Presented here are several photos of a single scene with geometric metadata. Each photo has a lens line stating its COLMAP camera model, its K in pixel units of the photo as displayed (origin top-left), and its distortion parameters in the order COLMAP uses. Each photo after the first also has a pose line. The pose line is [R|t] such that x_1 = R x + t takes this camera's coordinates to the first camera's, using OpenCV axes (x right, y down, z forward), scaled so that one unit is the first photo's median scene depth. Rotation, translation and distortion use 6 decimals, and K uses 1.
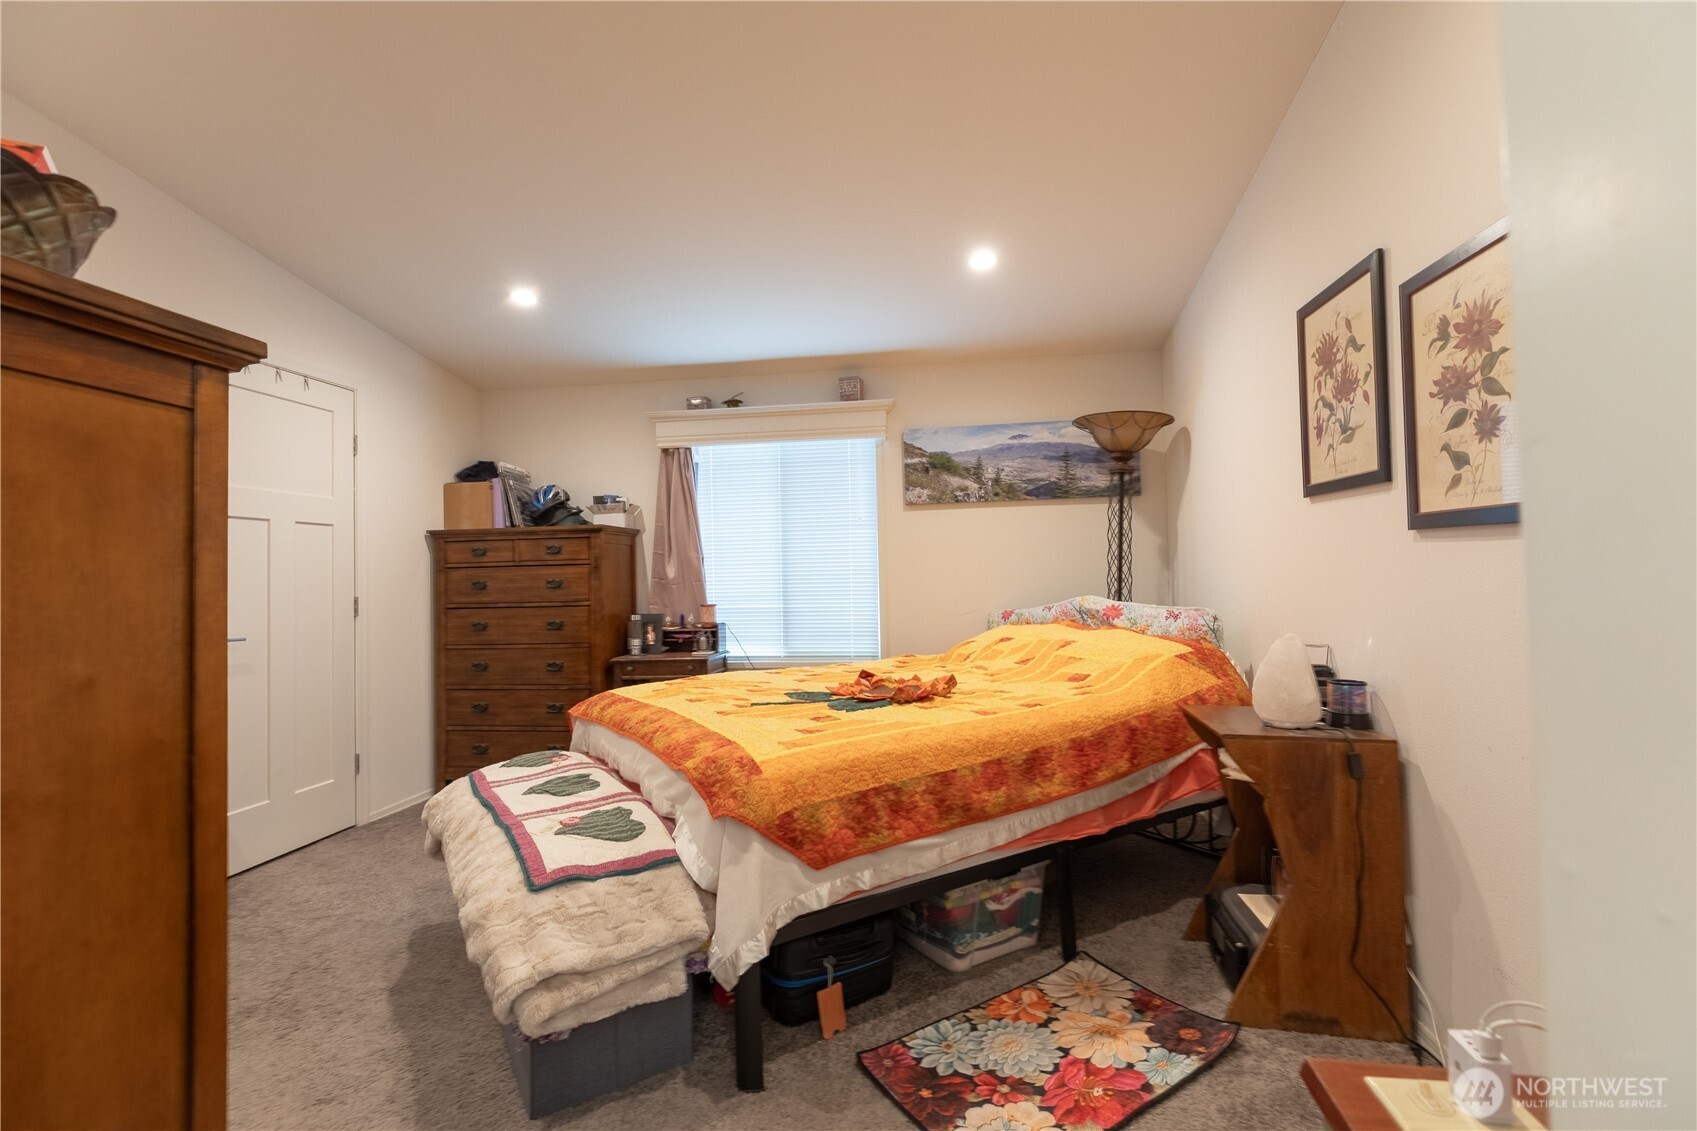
lens RADIAL K [[766.5, 0, 851.3], [0, 766.5, 557.0], [0, 0, 1]] dist [0.005172, -0.000584]
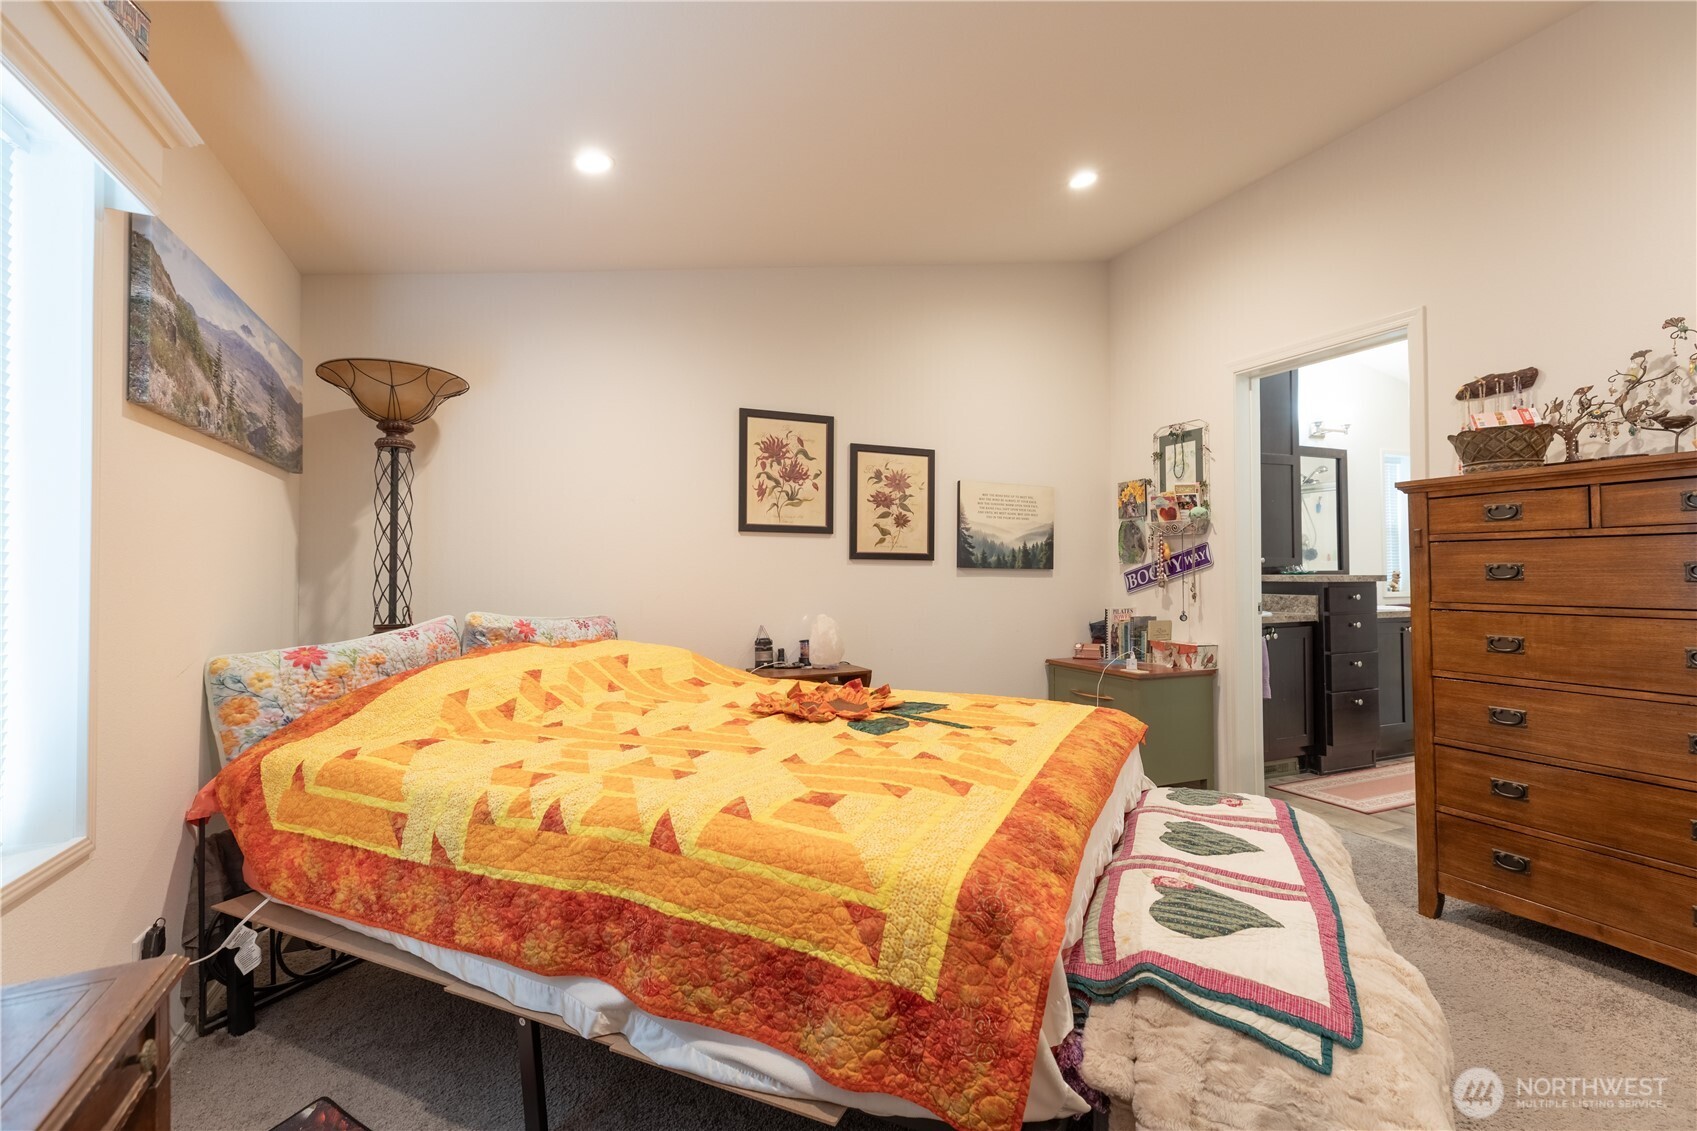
lens RADIAL K [[757.3, 0, 851.1], [0, 757.3, 556.6], [0, 0, 1]] dist [0.002783, 0.000013]
pose [[-0.535793, 0.046335, 0.843077, -0.460035], [0.000937, 0.998525, -0.054282, 0.031517], [-0.844349, -0.028294, -0.535046, 0.945455]]
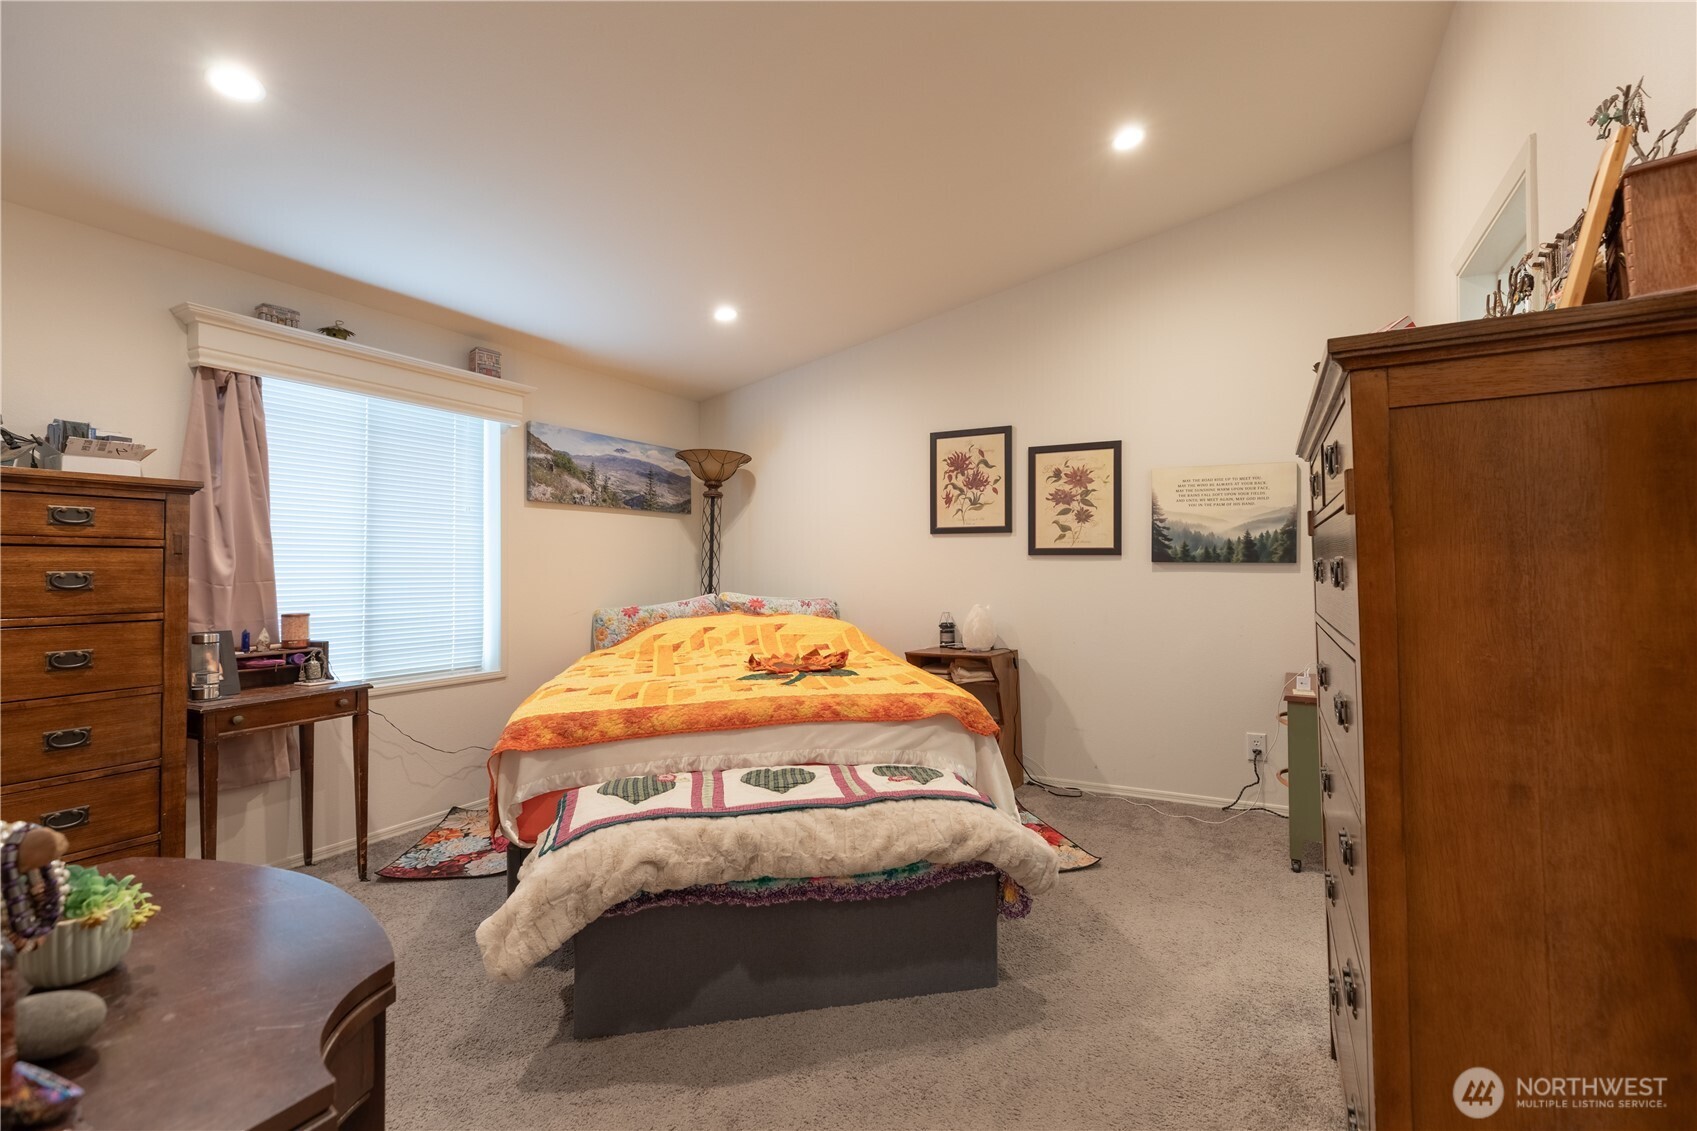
lens RADIAL K [[757.3, 0, 851.1], [0, 757.3, 556.6], [0, 0, 1]] dist [0.002783, 0.000013]
pose [[0.346864, 0.037748, 0.937156, -0.695666], [-0.021401, 0.999248, -0.032329, 0.023484], [-0.937671, -0.008842, 0.347411, 0.320107]]
